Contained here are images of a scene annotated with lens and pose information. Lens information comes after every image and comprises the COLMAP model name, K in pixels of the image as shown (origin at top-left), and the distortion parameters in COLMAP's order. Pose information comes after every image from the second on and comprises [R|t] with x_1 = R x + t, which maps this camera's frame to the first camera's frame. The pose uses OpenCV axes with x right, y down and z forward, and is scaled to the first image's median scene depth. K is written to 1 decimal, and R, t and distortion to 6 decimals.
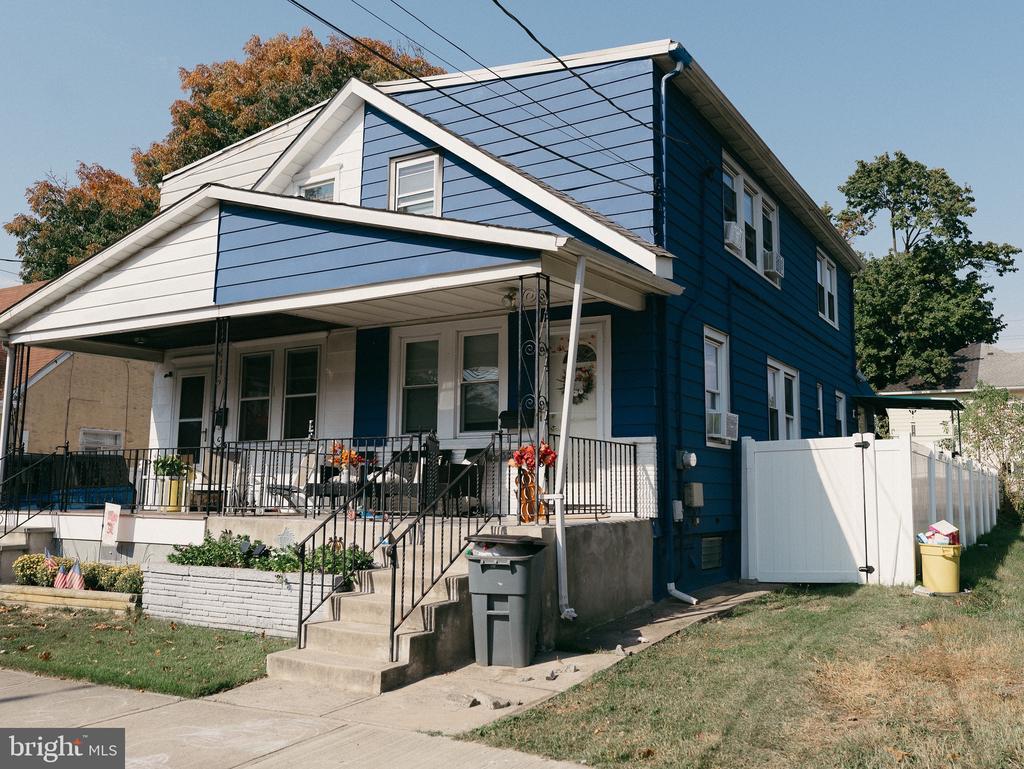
lens RADIAL K [[818.5, 0, 512.0], [0, 818.5, 384.5], [0, 0, 1]] dist [0.001528, 0.000722]
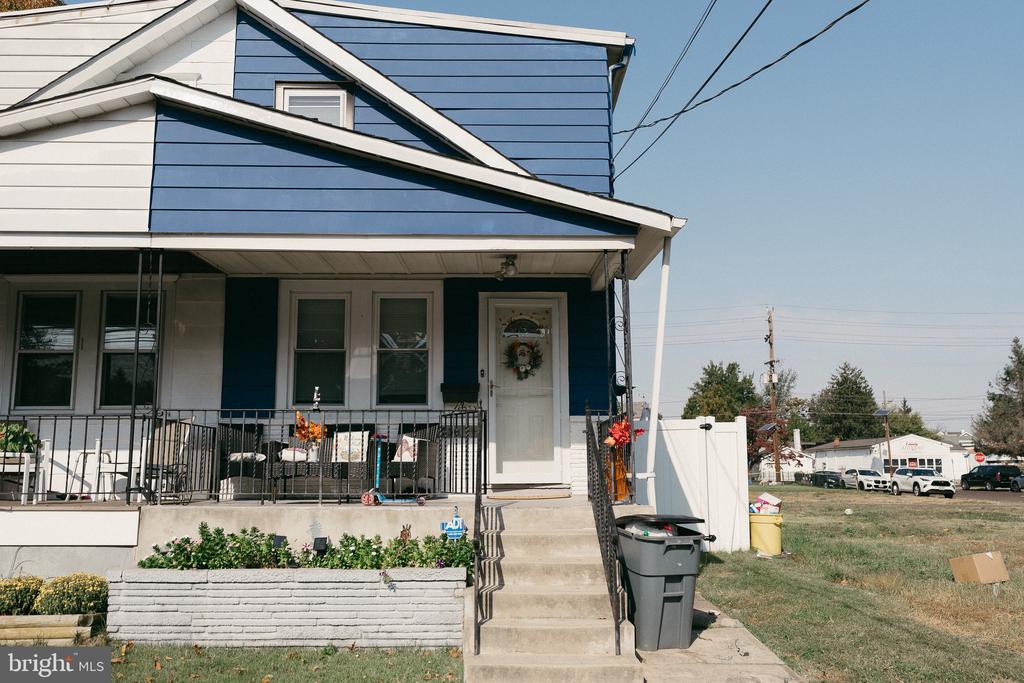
lens RADIAL K [[854.6, 0, 512.0], [0, 854.6, 341.5], [0, 0, 1]] dist [0.008482, 0.000074]
pose [[0.872198, 0.066273, 0.484643, -0.427694], [-0.057170, 0.997800, -0.033558, 0.013301], [-0.485801, 0.001562, 0.874068, 0.119629]]
